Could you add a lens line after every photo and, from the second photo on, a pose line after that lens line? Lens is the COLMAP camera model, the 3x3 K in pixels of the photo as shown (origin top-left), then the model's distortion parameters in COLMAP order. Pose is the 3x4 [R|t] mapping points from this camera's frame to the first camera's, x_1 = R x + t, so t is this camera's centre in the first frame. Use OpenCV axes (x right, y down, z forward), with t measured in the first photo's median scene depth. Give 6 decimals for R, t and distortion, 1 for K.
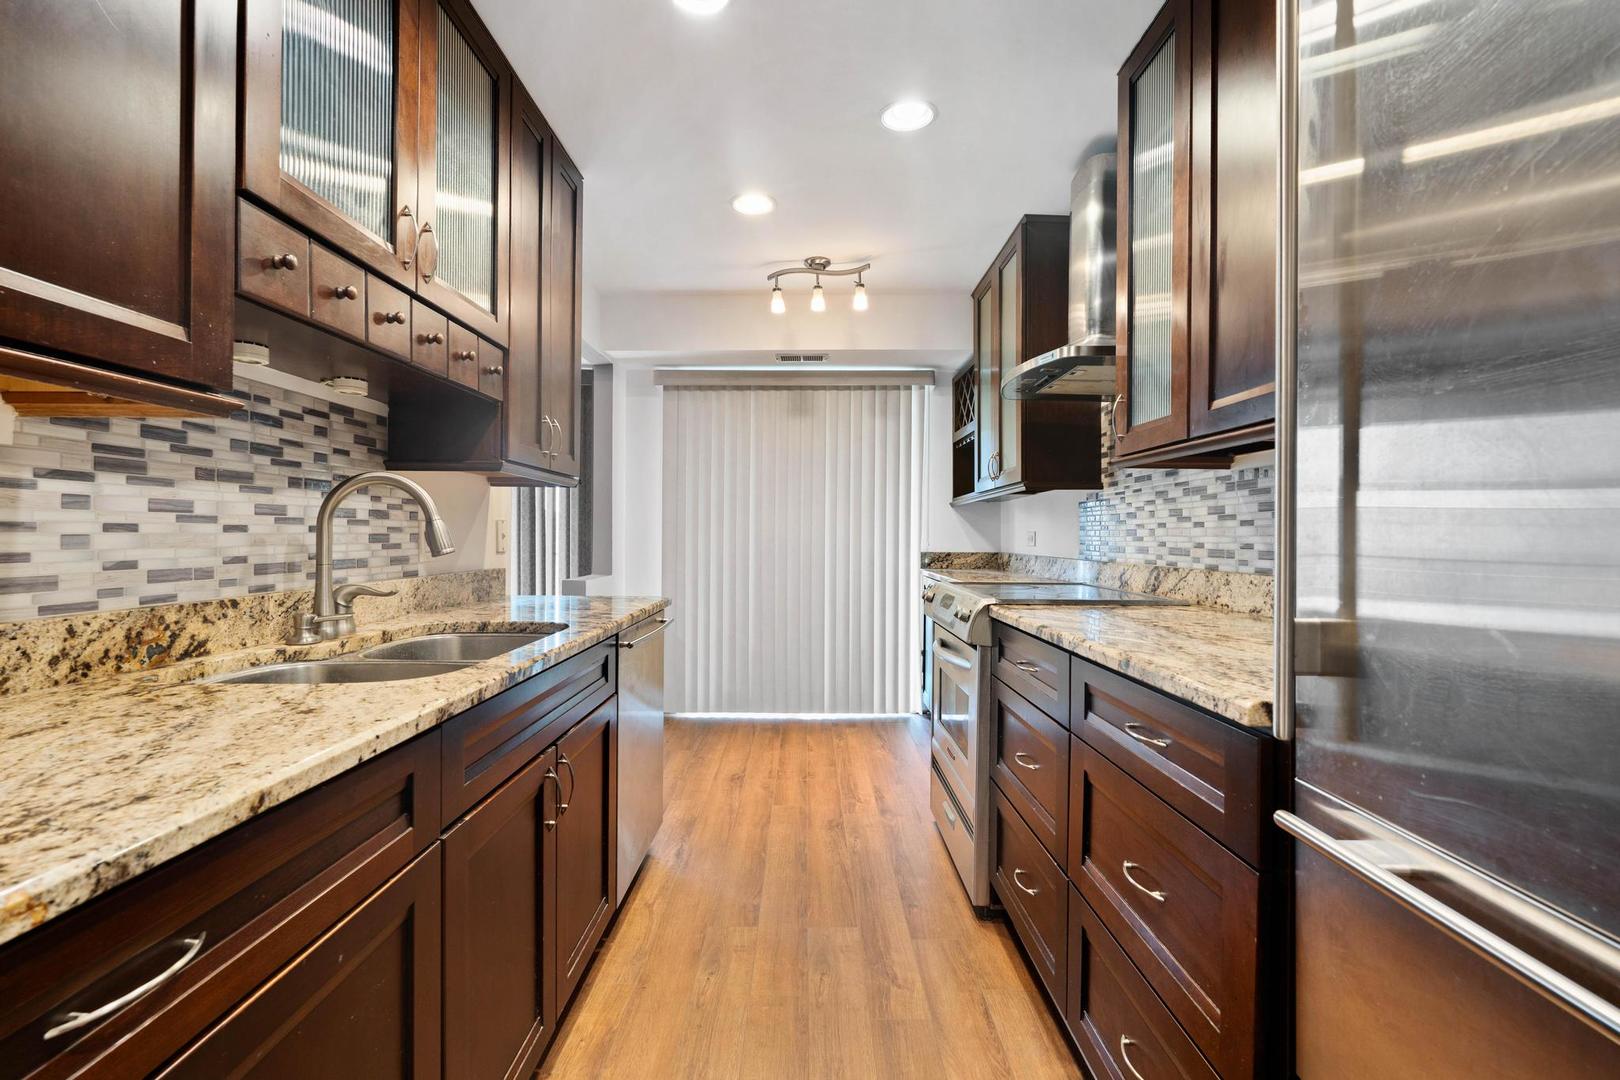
lens RADIAL K [[721.5, 0, 813.2], [0, 721.5, 538.3], [0, 0, 1]] dist [-0.002748, -0.000484]
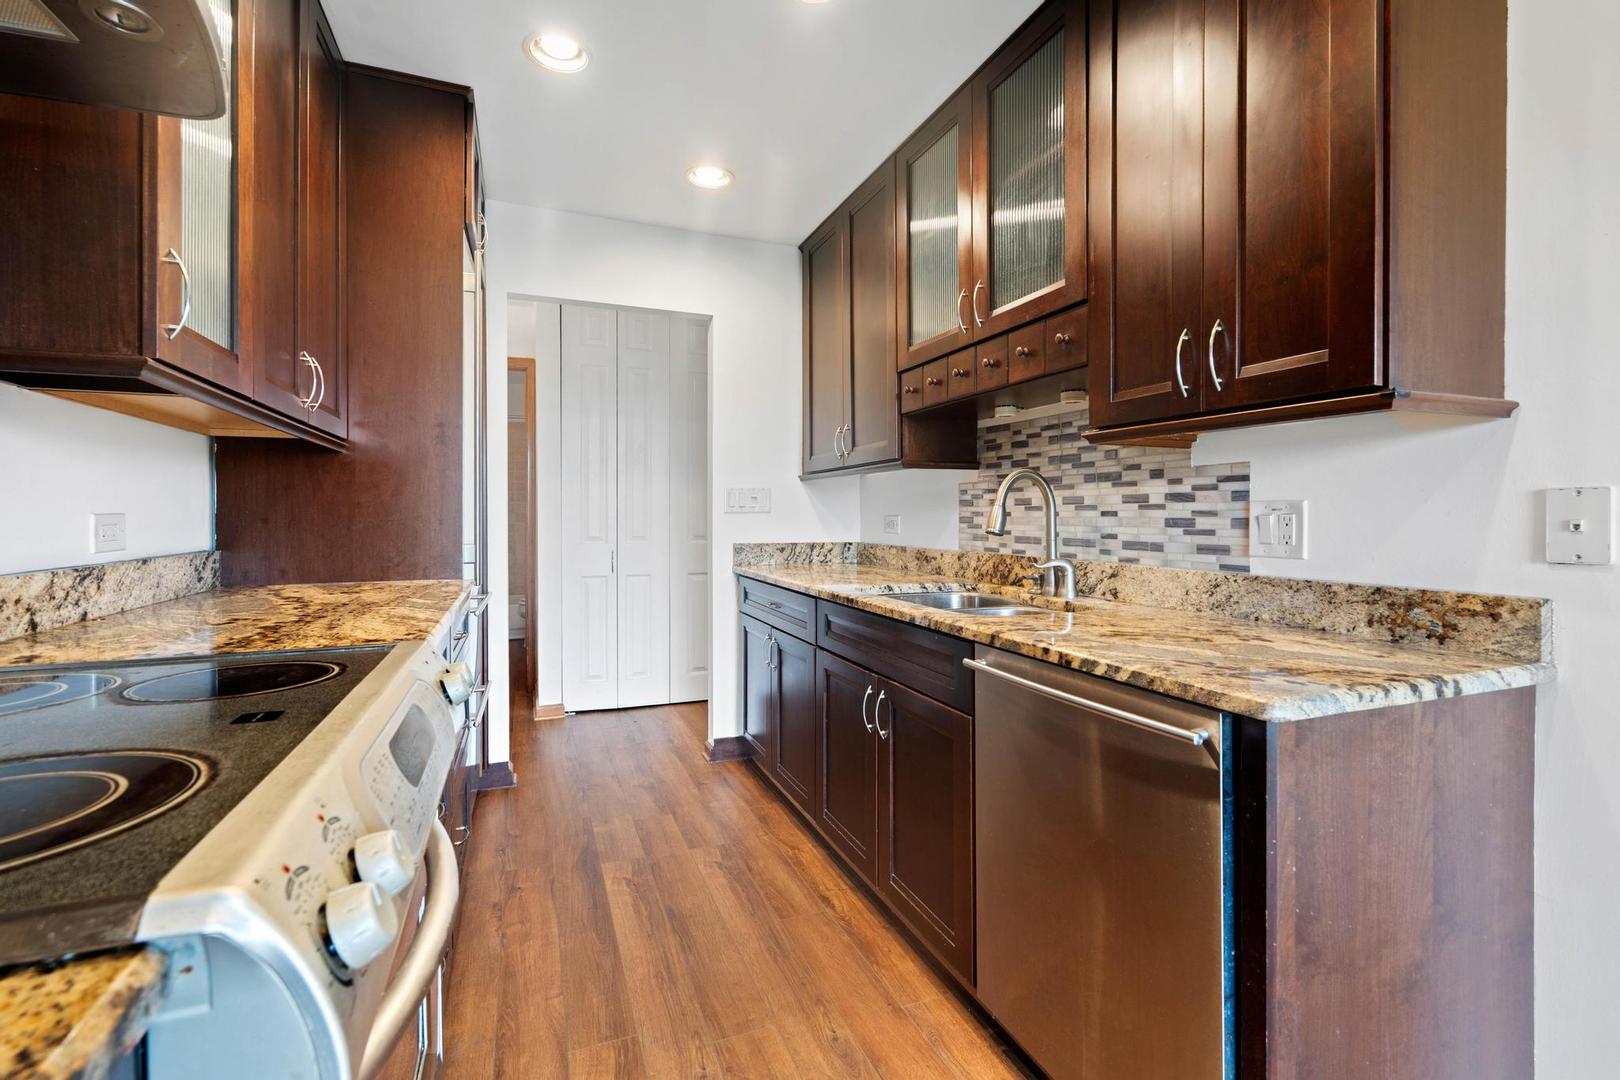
lens RADIAL K [[721.5, 0, 819.5], [0, 721.5, 521.5], [0, 0, 1]] dist [-0.002748, -0.000484]
pose [[-0.928864, -0.002518, -0.370412, 0.224175], [-0.008136, 0.999874, 0.013603, -0.013359], [0.370332, 0.015649, -0.928768, 2.102635]]
